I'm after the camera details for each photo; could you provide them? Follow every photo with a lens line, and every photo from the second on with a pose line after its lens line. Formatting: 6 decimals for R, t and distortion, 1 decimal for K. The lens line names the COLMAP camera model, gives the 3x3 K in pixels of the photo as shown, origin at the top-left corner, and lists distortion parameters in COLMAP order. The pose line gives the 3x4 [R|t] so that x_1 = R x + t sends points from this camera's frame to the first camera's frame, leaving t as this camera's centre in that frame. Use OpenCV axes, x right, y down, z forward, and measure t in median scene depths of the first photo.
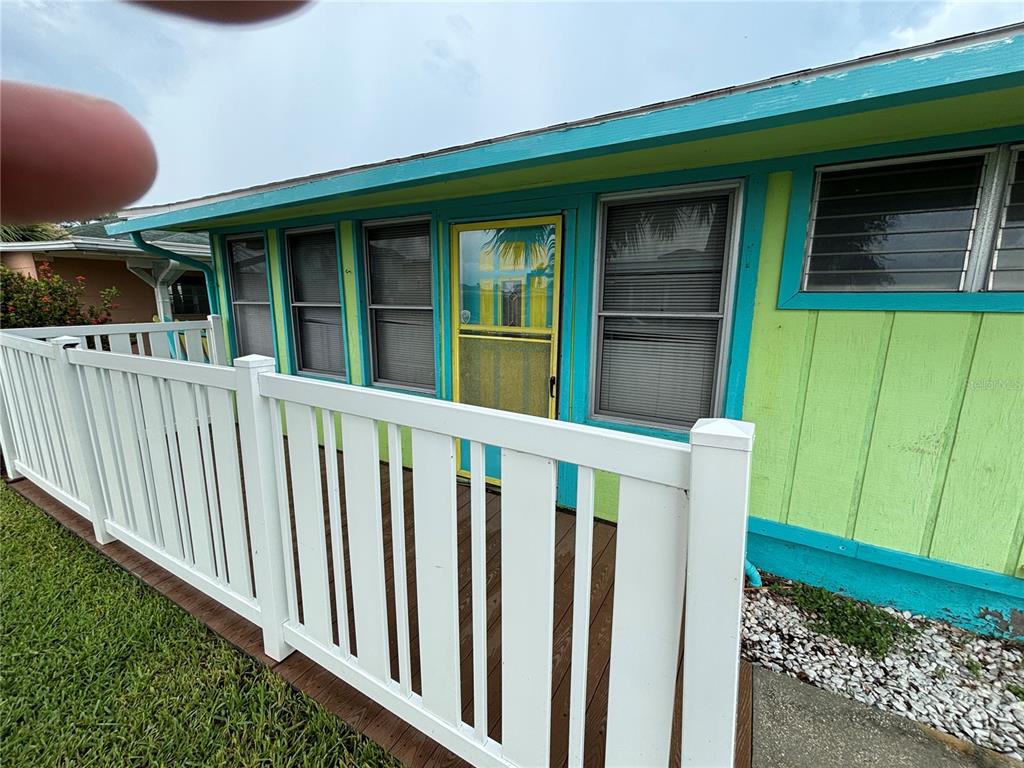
lens RADIAL K [[422.3, 0, 510.0], [0, 422.3, 381.0], [0, 0, 1]] dist [0.004222, -0.000358]
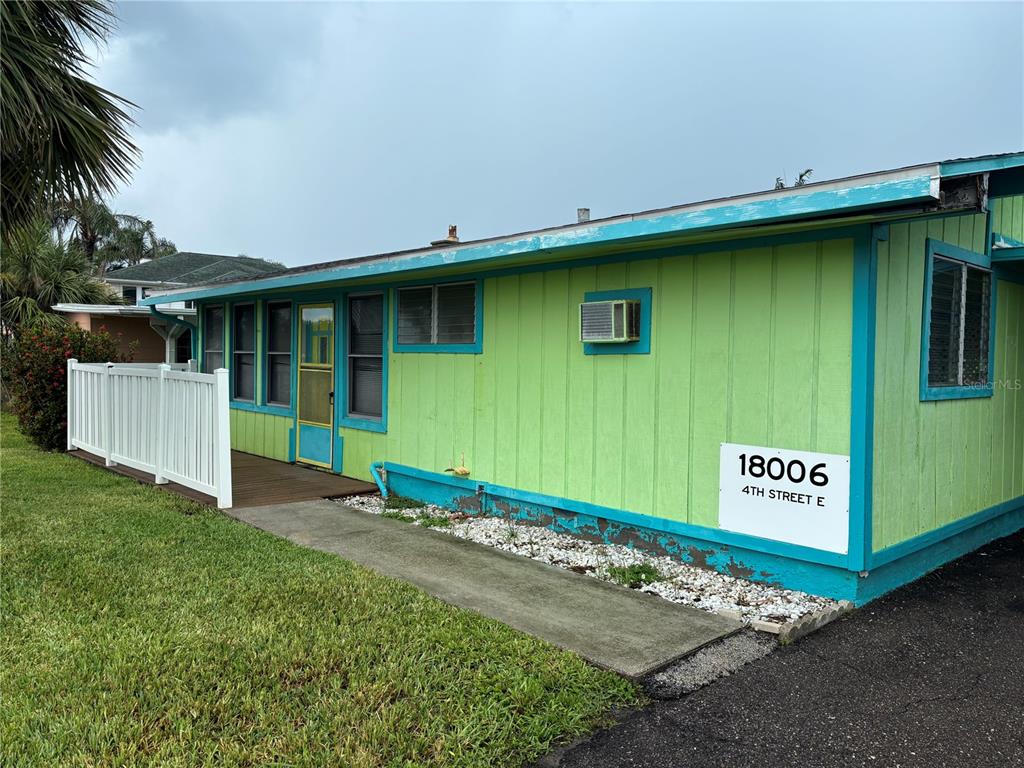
lens RADIAL K [[763.7, 0, 512.0], [0, 763.7, 384.0], [0, 0, 1]] dist [0.086558, -0.111241]
pose [[0.951699, 0.021633, -0.306269, 1.626214], [-0.070915, 0.986031, -0.150713, 0.349952], [0.298730, 0.165153, 0.939939, -1.599546]]
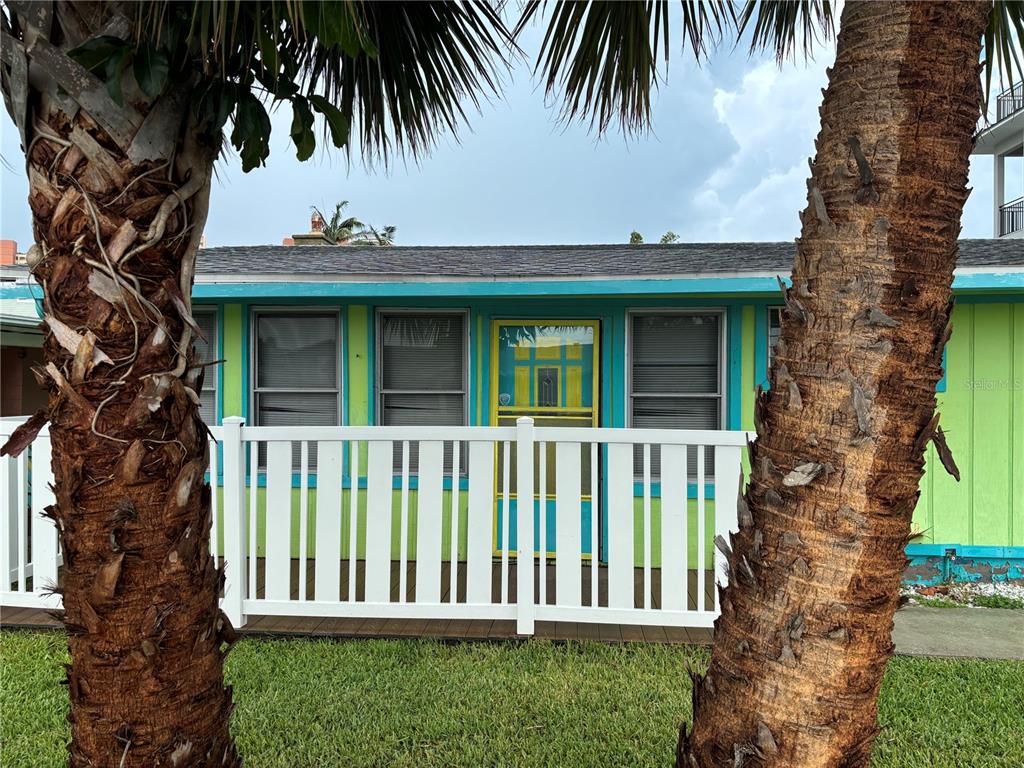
lens RADIAL K [[763.7, 0, 512.0], [0, 763.7, 384.0], [0, 0, 1]] dist [0.086558, -0.111241]
pose [[0.908211, -0.015369, 0.418230, -0.925131], [0.082048, 0.986472, -0.141921, 0.092108], [-0.410391, 0.163210, 0.897185, -0.800907]]
